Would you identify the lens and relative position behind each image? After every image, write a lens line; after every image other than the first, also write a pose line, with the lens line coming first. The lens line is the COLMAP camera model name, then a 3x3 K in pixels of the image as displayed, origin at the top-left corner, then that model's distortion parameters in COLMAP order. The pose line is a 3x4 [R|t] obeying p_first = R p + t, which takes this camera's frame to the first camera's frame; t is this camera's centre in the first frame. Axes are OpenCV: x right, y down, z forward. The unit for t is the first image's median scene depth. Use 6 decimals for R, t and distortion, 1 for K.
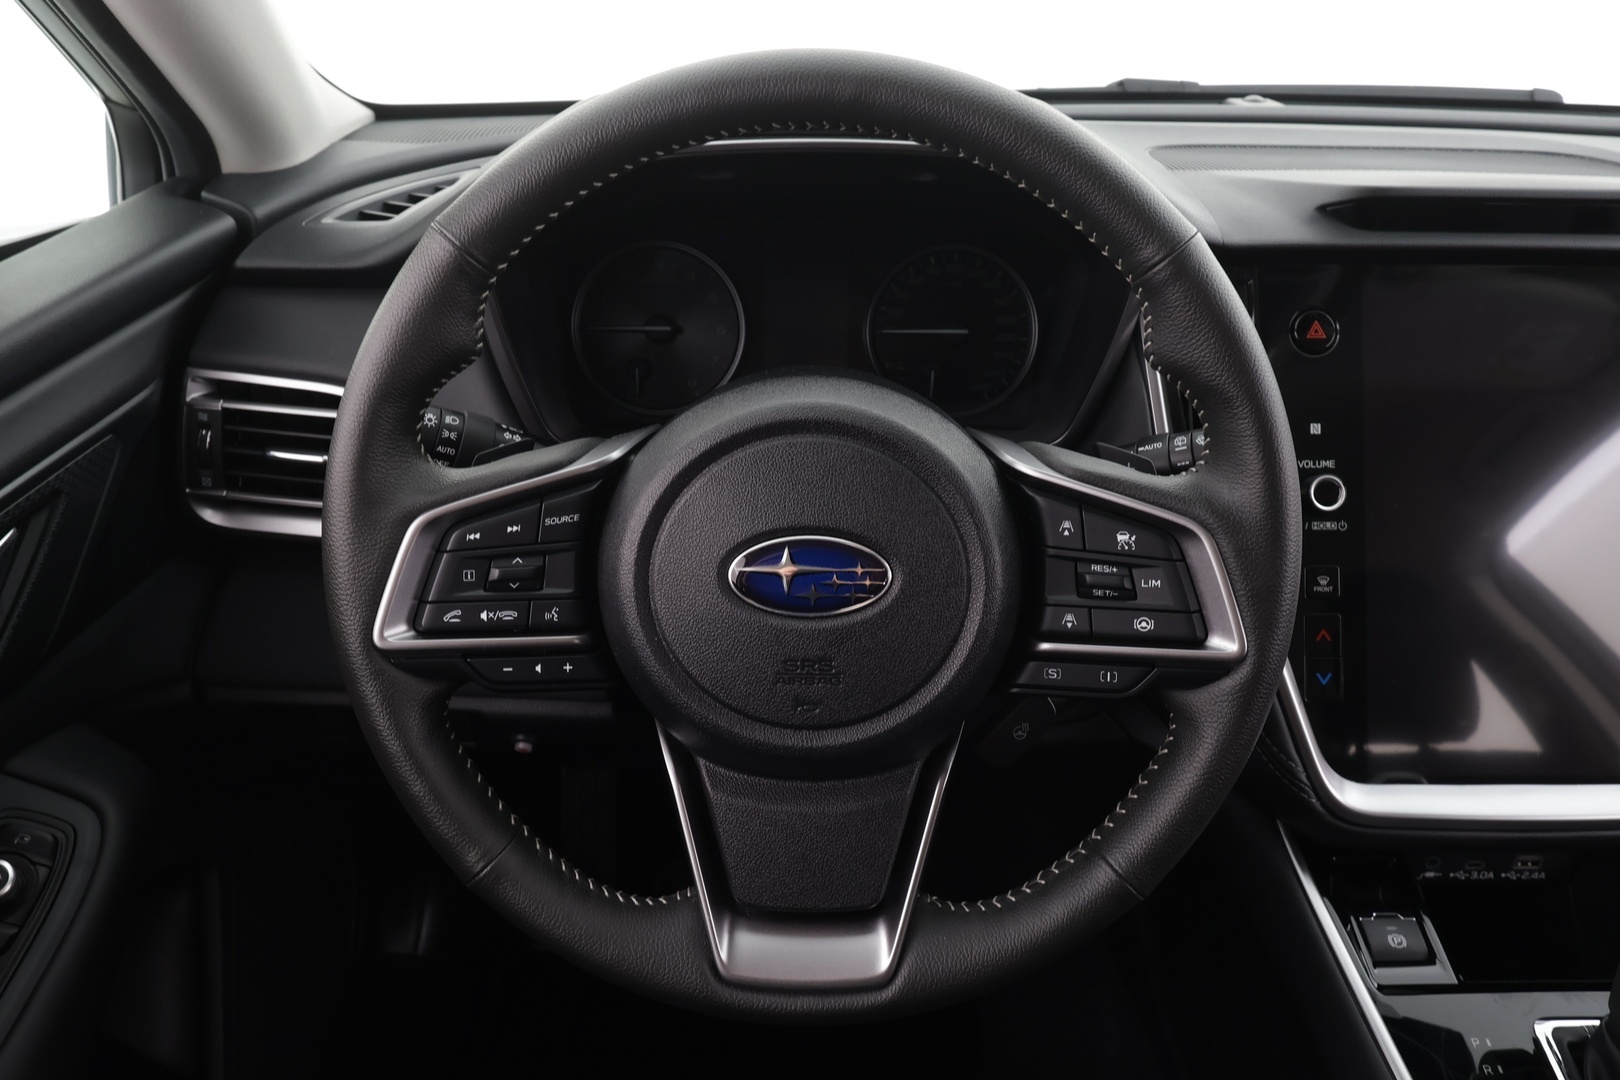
lens RADIAL K [[1133.3, 0, 806.6], [0, 1133.3, 543.5], [0, 0, 1]] dist [-0.006221, -0.000131]
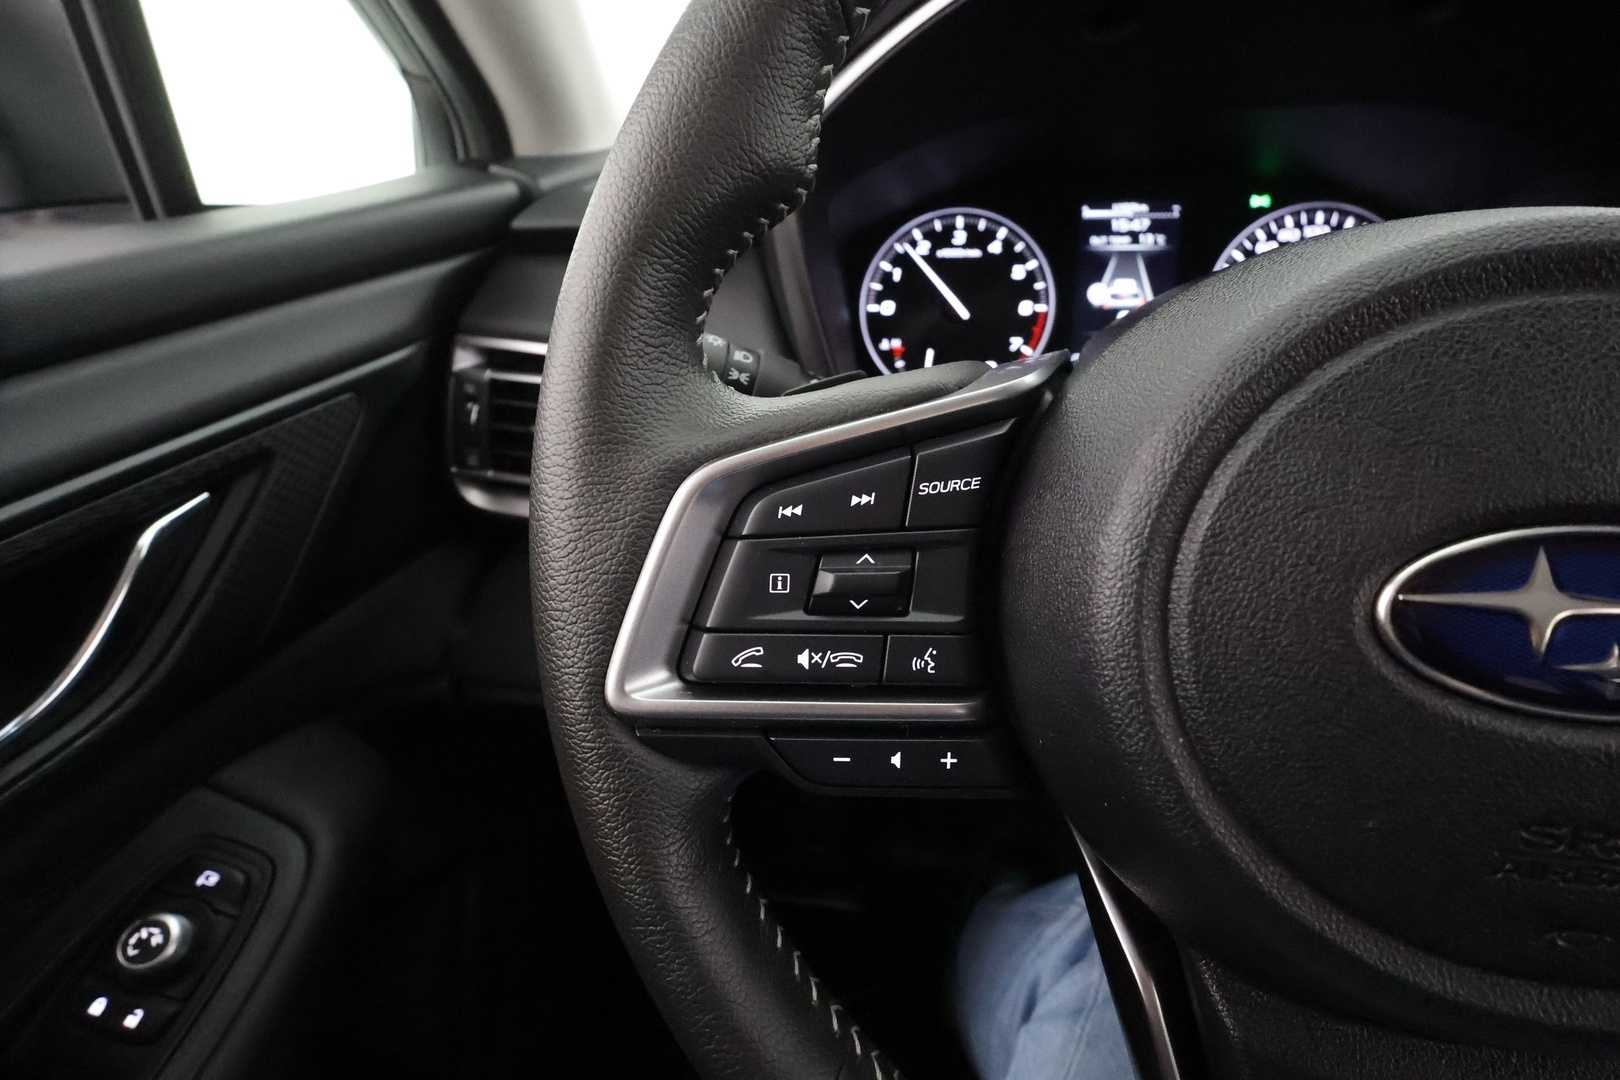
lens RADIAL K [[753.2, 0, 806.0], [0, 753.2, 535.4], [0, 0, 1]] dist [-0.014095, 0.000240]
pose [[0.984029, 0.033632, -0.174803, -0.220355], [-0.037476, 0.999122, -0.018736, 0.011624], [0.174019, 0.024988, 0.984425, 0.638540]]
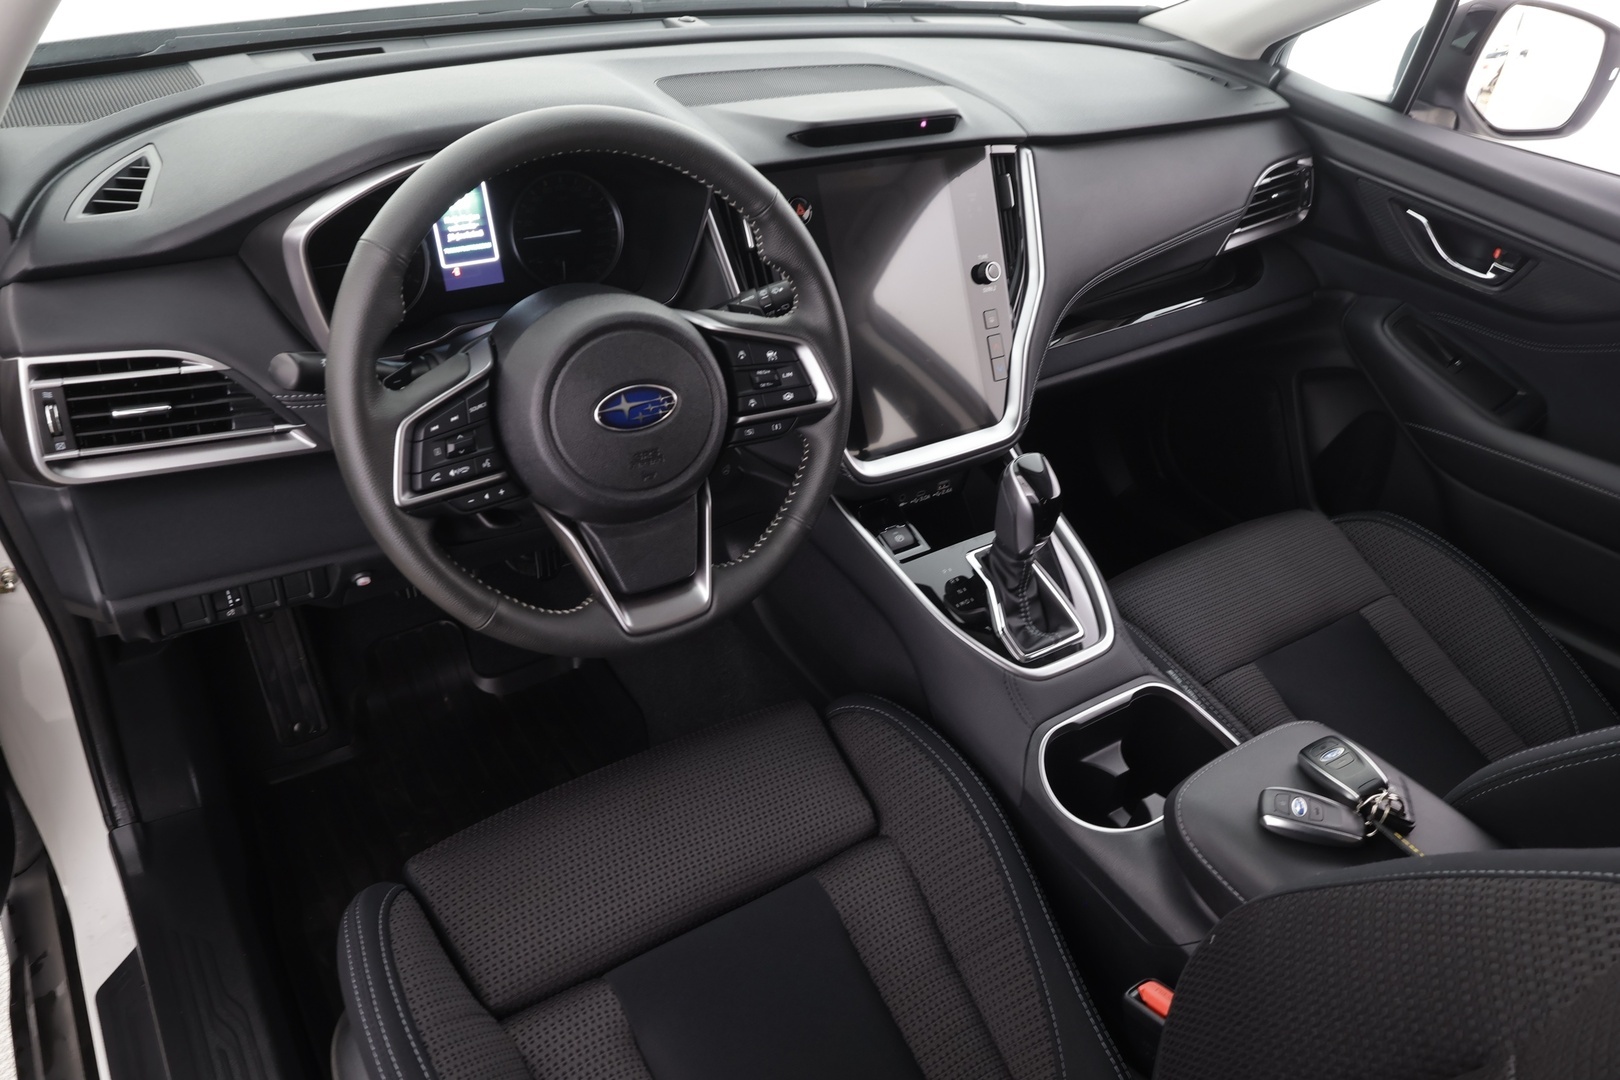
lens RADIAL K [[1133.3, 0, 808.2], [0, 1133.3, 549.4], [0, 0, 1]] dist [-0.006221, -0.000131]
pose [[0.840953, -0.270595, 0.468591, -0.649349], [0.183817, 0.957343, 0.222947, -0.103880], [-0.508930, -0.101352, 0.854820, -0.704886]]
